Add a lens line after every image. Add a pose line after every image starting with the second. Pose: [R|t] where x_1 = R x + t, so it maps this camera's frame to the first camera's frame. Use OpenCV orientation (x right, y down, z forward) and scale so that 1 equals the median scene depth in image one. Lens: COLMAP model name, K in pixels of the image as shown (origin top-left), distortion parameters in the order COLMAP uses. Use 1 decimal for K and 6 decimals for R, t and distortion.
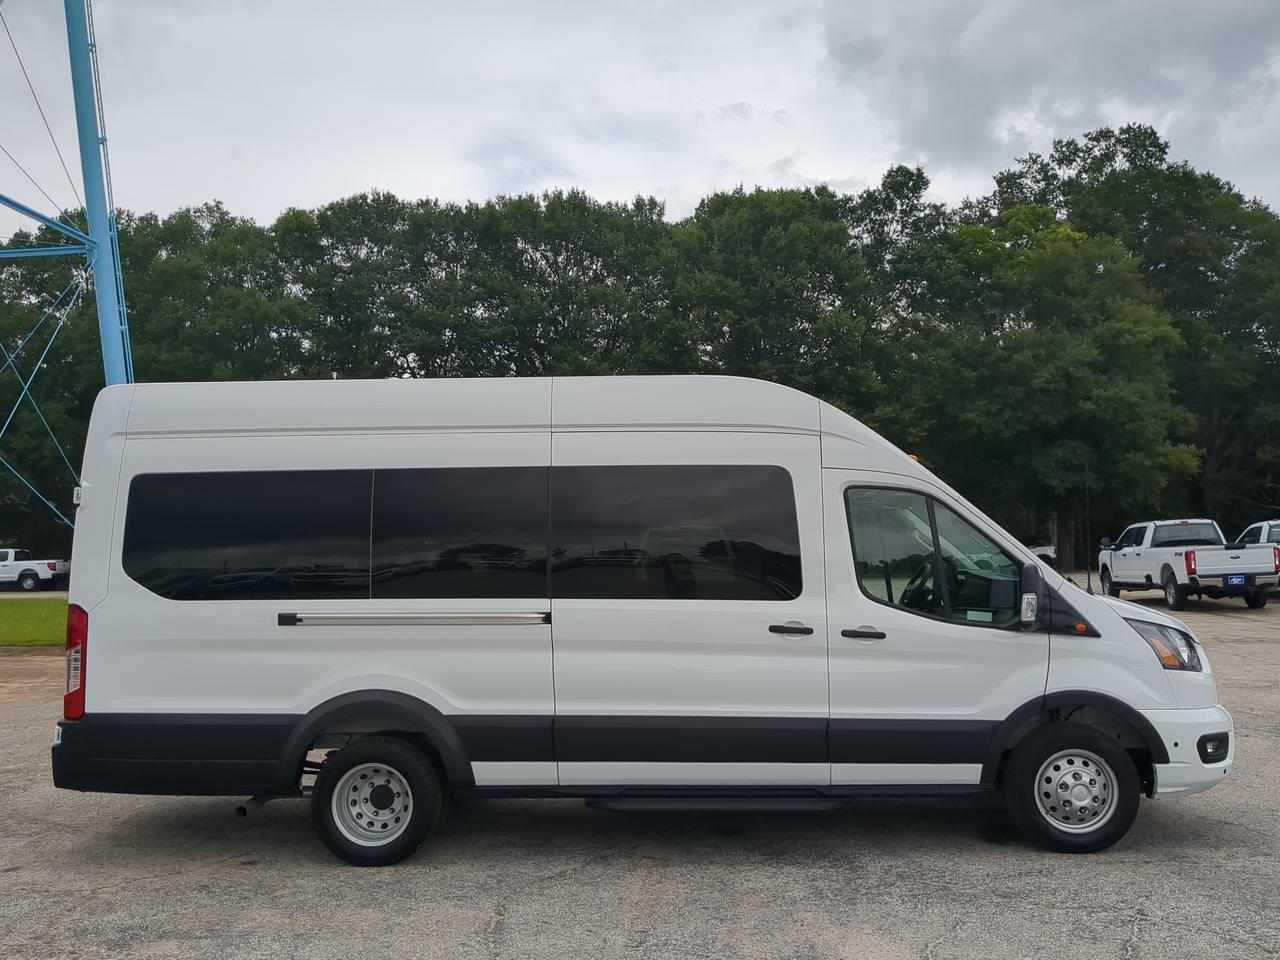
lens RADIAL K [[1163.8, 0, 629.3], [0, 1163.8, 479.6], [0, 0, 1]] dist [0.021461, -0.045416]
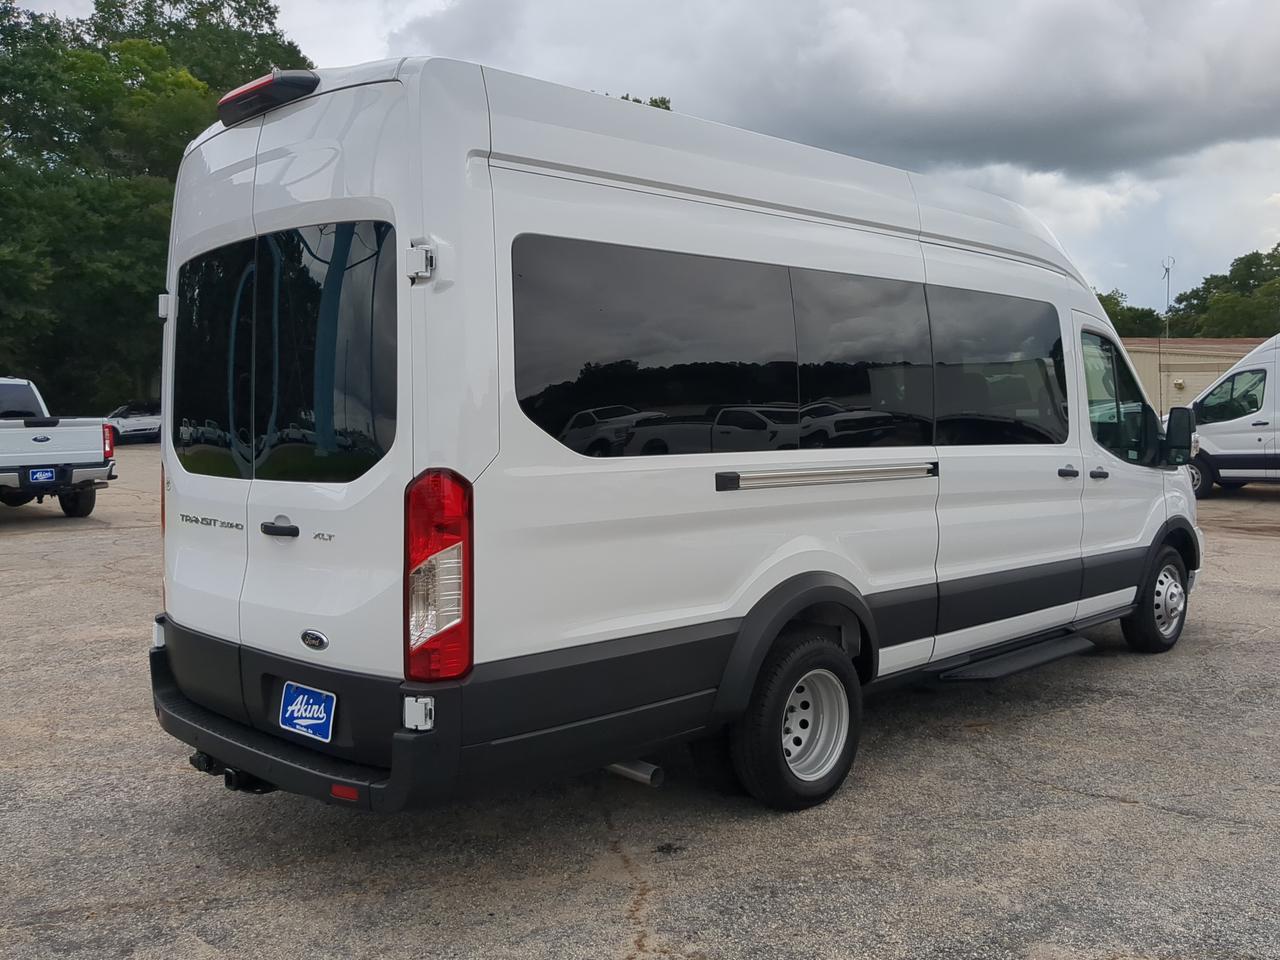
lens RADIAL K [[1163.8, 0, 636.1], [0, 1163.8, 488.3], [0, 0, 1]] dist [0.021461, -0.045416]
pose [[0.667254, -0.039949, 0.743758, -0.109967], [-0.048469, 0.994115, 0.096880, 0.008307], [-0.743251, -0.100693, 0.661391, 0.079916]]
